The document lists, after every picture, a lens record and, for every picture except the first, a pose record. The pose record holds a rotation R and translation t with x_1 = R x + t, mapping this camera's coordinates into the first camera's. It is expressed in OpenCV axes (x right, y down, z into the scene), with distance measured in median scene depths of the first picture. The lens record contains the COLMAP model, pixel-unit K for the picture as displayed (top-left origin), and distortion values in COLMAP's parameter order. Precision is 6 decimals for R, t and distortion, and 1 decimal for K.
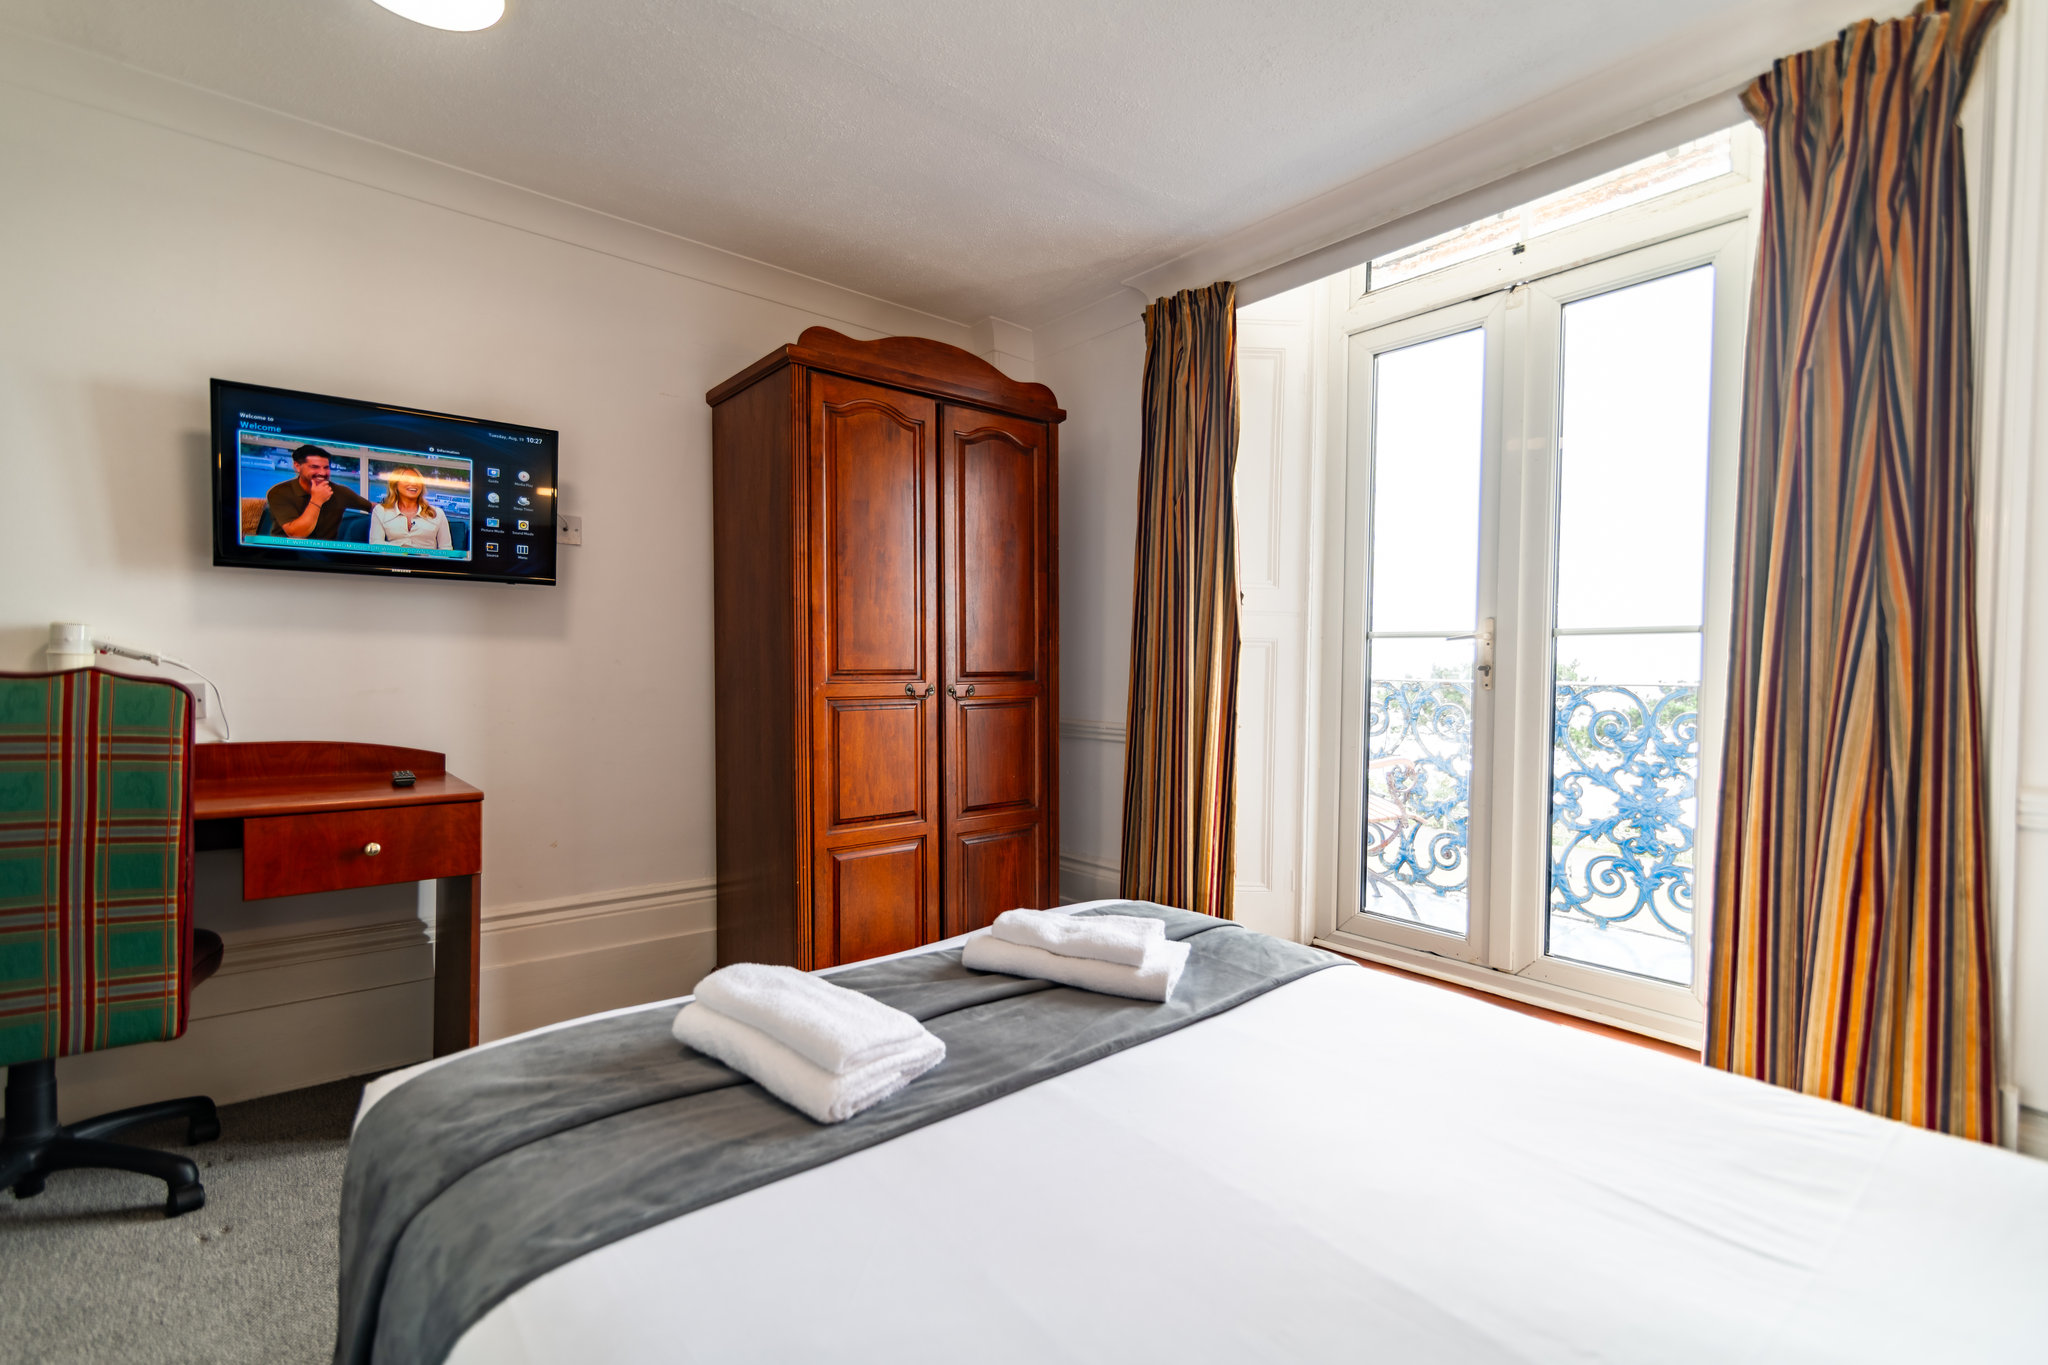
lens RADIAL K [[926.0, 0, 1024.0], [0, 926.0, 682.5], [0, 0, 1]] dist [0.012756, -0.000203]
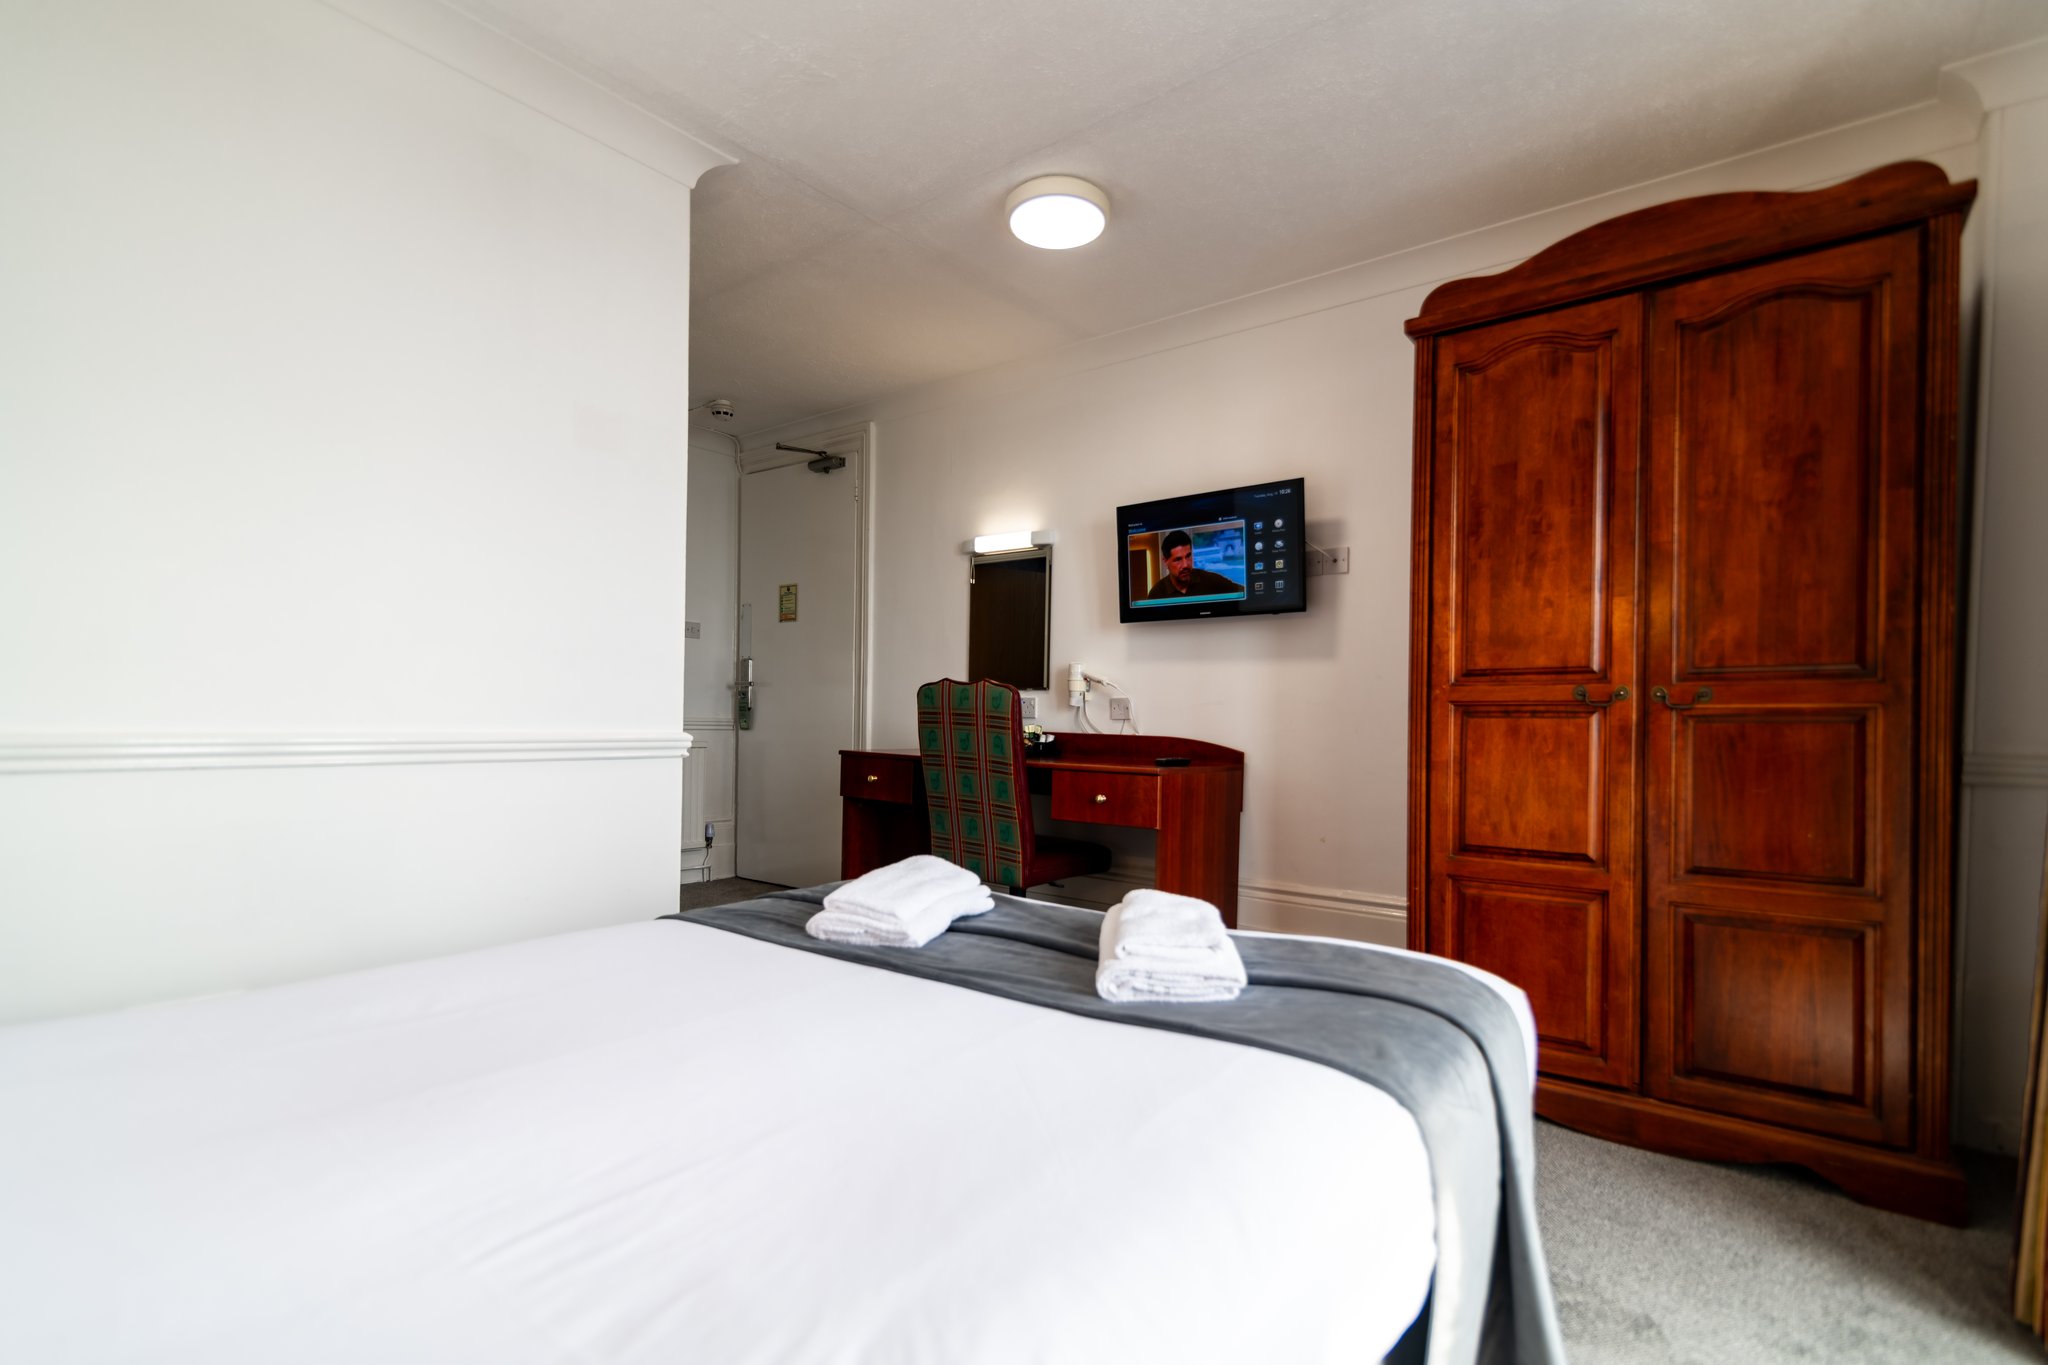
lens RADIAL K [[929.9, 0, 1025.8], [0, 929.9, 728.6], [0, 0, 1]] dist [0.018388, 0.000016]
pose [[0.228055, 0.003999, -0.973640, 0.552416], [-0.029384, 0.999564, -0.002777, 0.055762], [0.973205, 0.029243, 0.228073, 0.408726]]
